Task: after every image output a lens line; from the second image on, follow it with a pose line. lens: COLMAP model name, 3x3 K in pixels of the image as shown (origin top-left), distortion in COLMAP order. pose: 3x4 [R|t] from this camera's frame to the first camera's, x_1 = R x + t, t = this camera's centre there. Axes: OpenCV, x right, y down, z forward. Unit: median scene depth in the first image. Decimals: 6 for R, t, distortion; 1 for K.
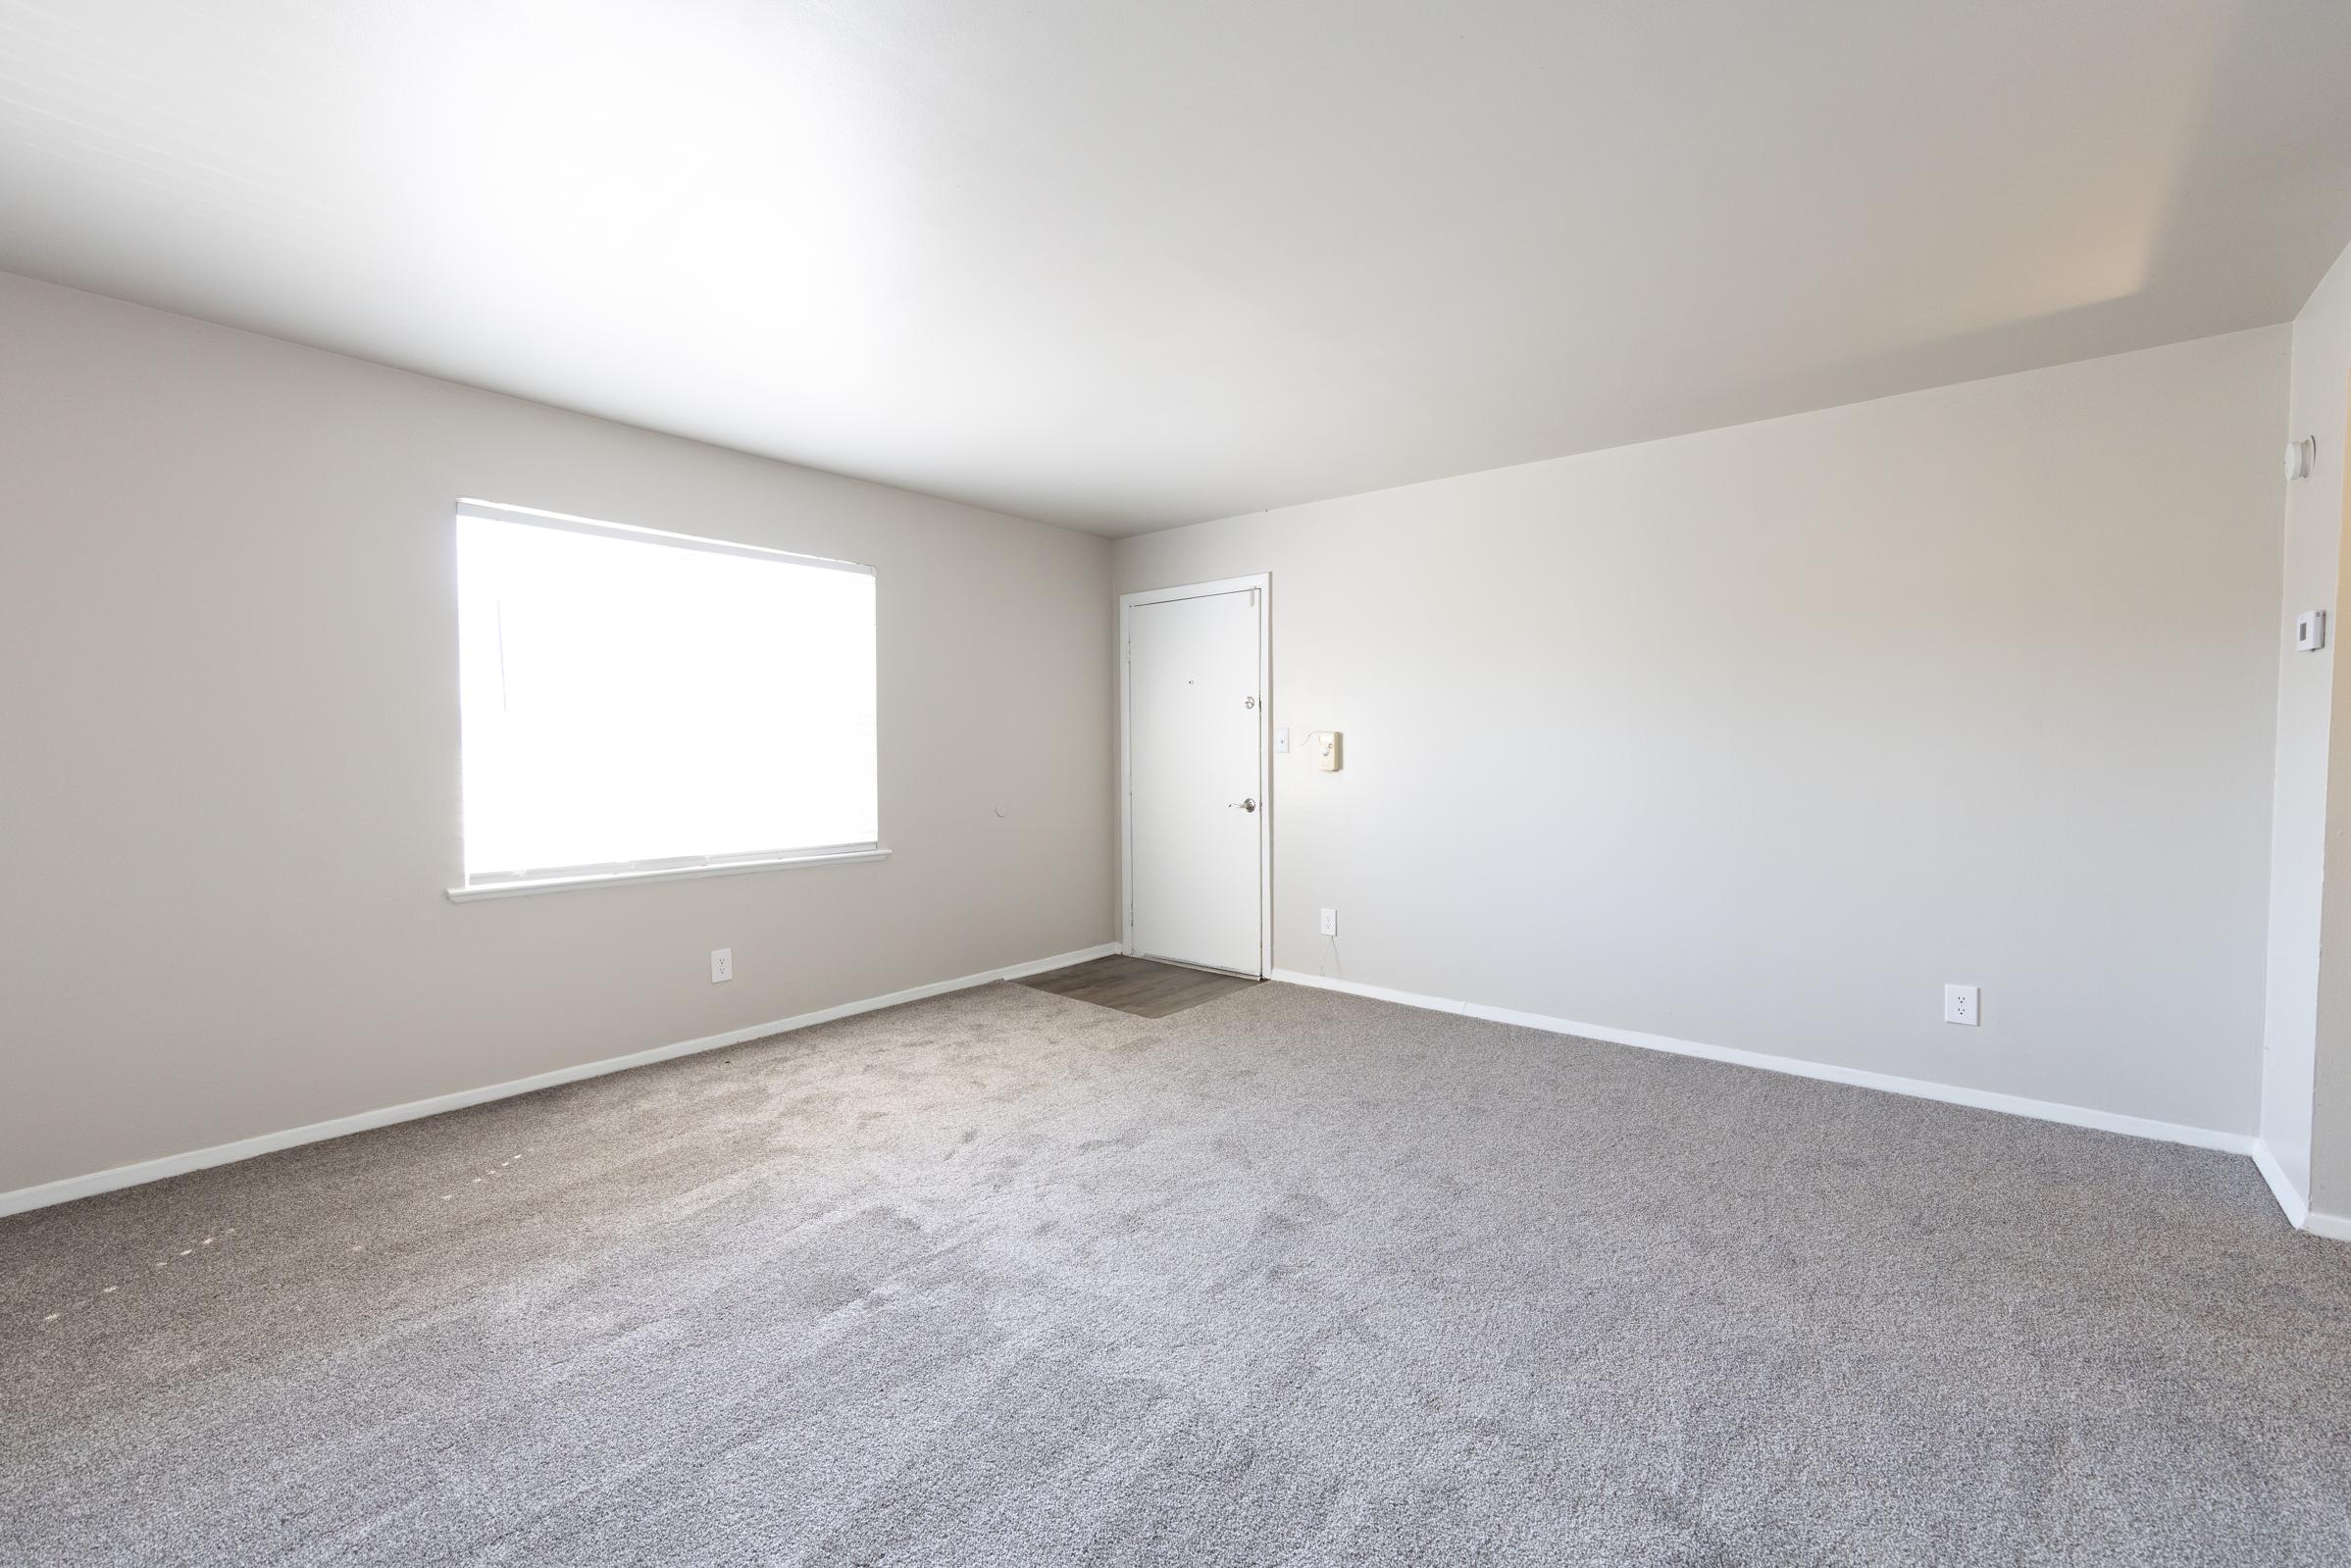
lens RADIAL K [[964.9, 0, 1190.1], [0, 964.9, 777.7], [0, 0, 1]] dist [-0.002263, 0.001549]
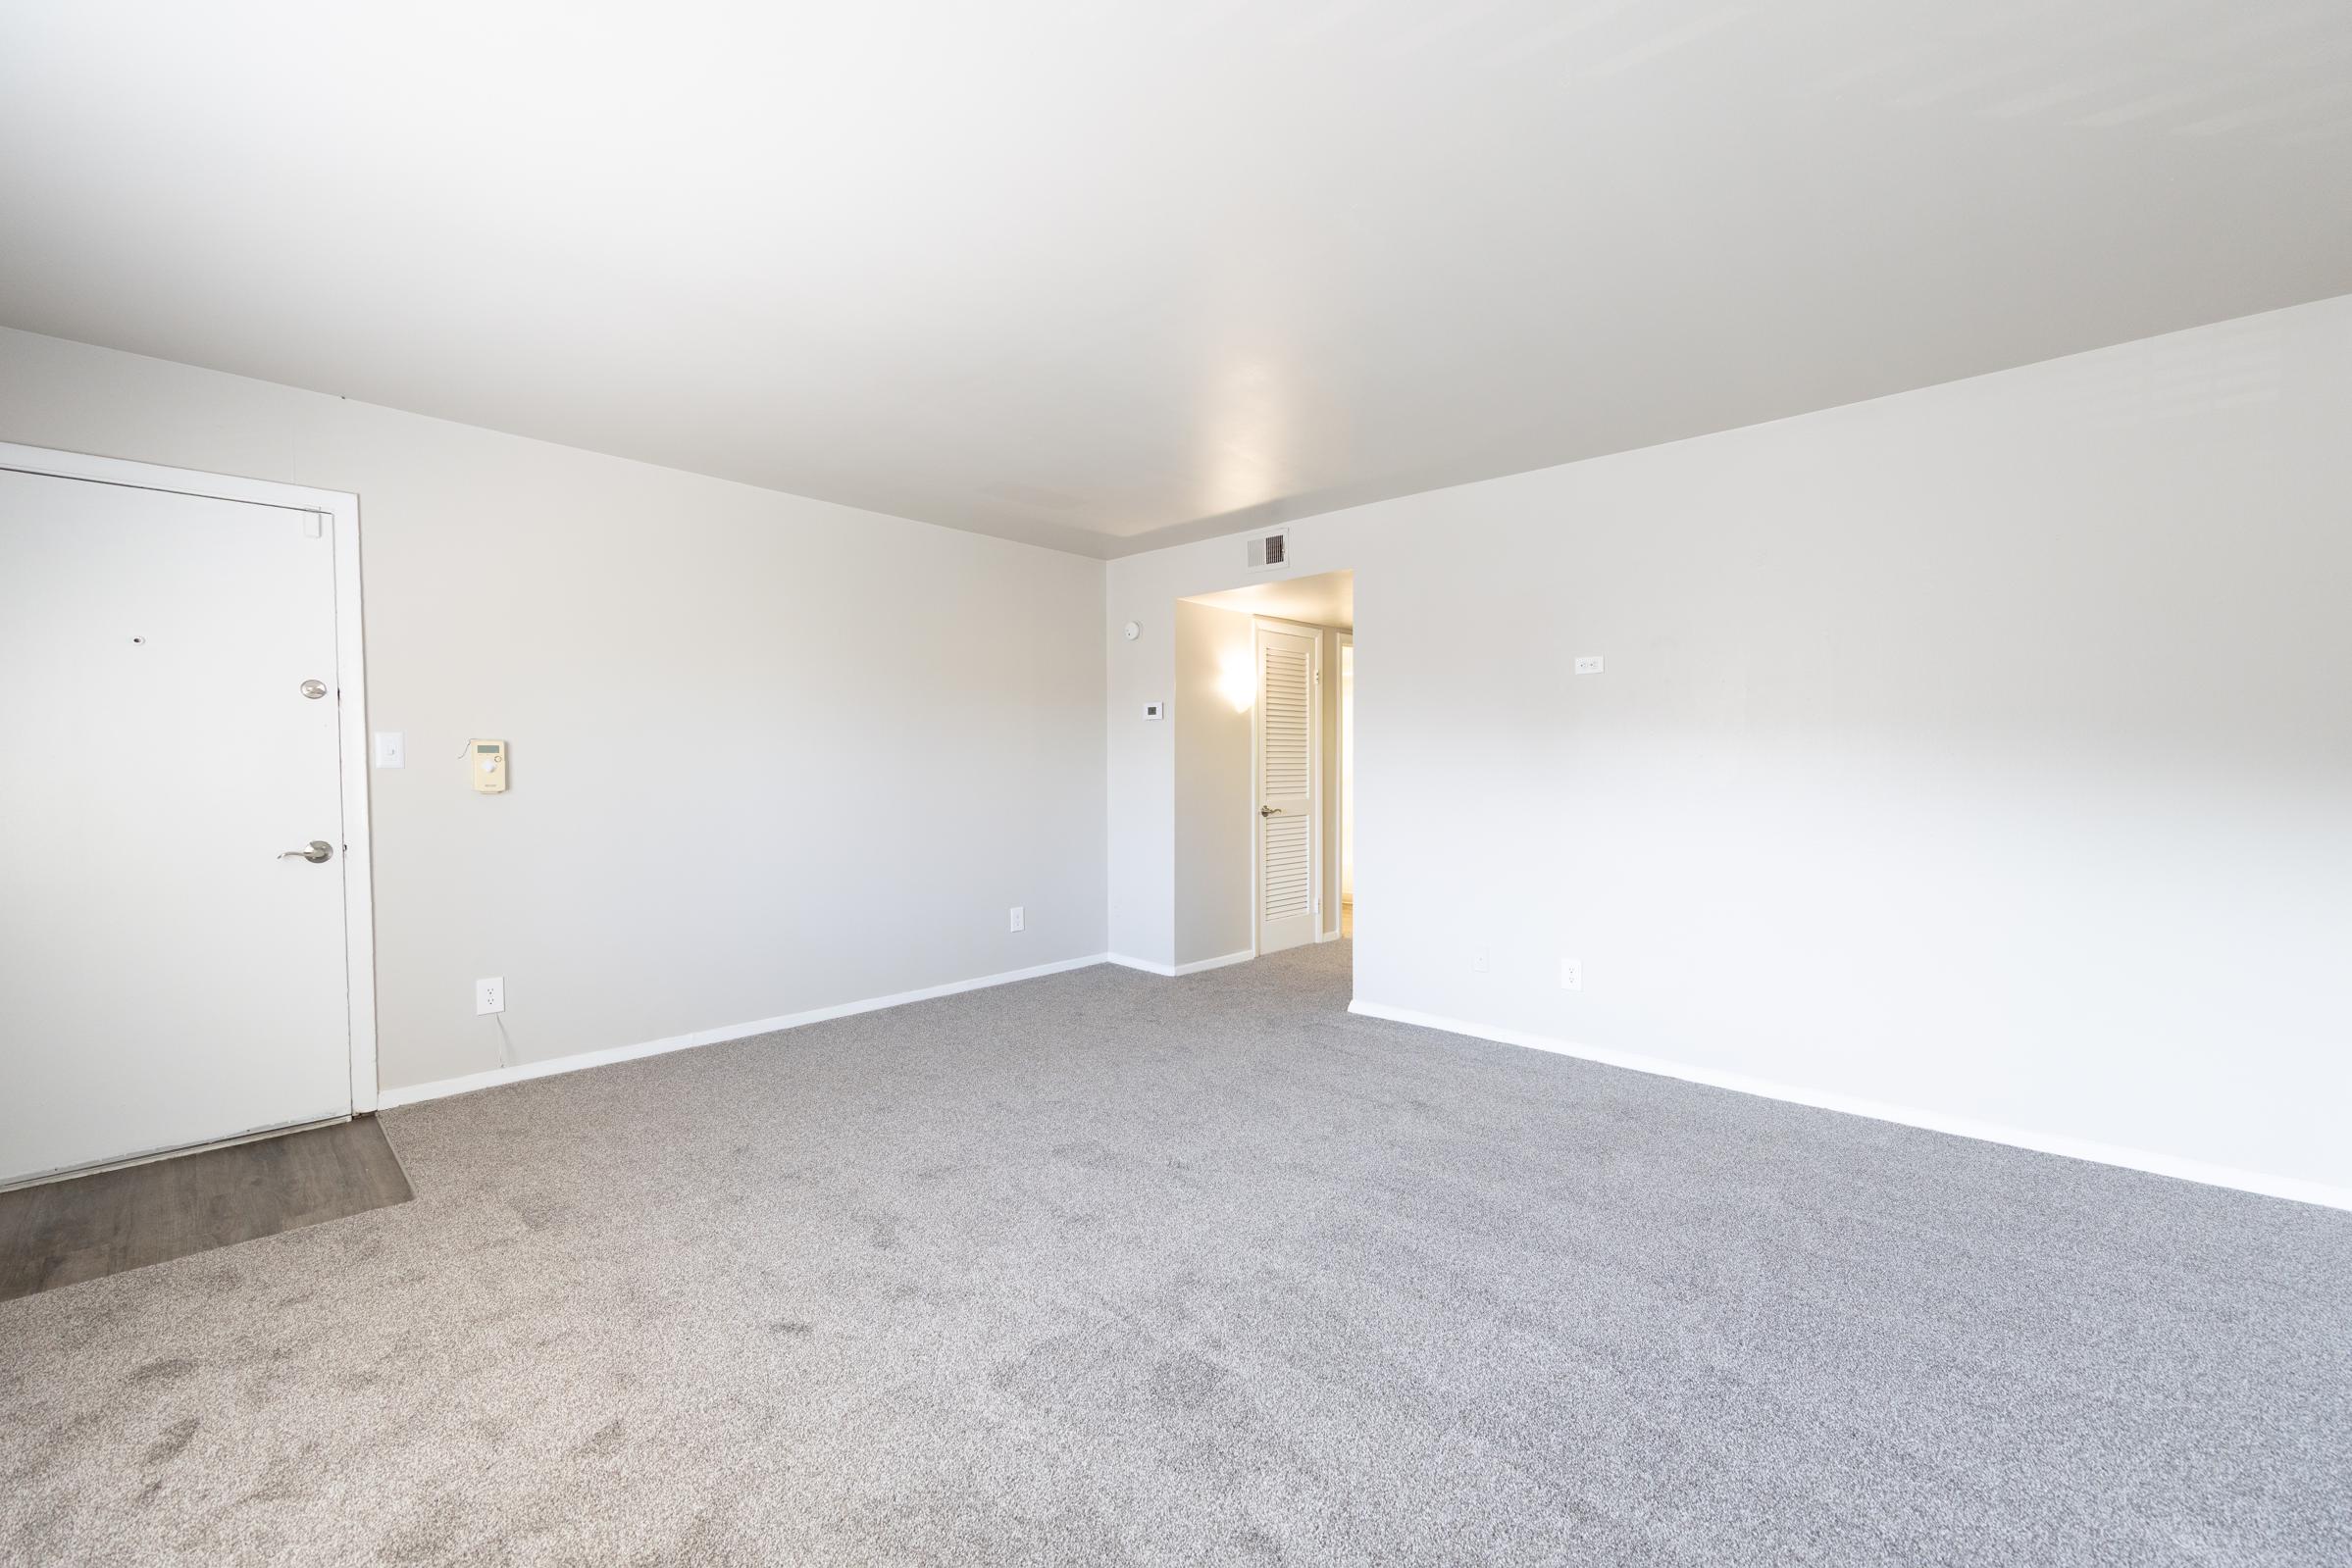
lens RADIAL K [[965.3, 0, 1165.9], [0, 965.3, 796.1], [0, 0, 1]] dist [-0.002263, 0.001549]
pose [[0.069433, -0.035012, 0.996972, -1.144445], [0.023210, 0.999170, 0.033473, -0.035874], [-0.997317, 0.020815, 0.070188, 0.866456]]
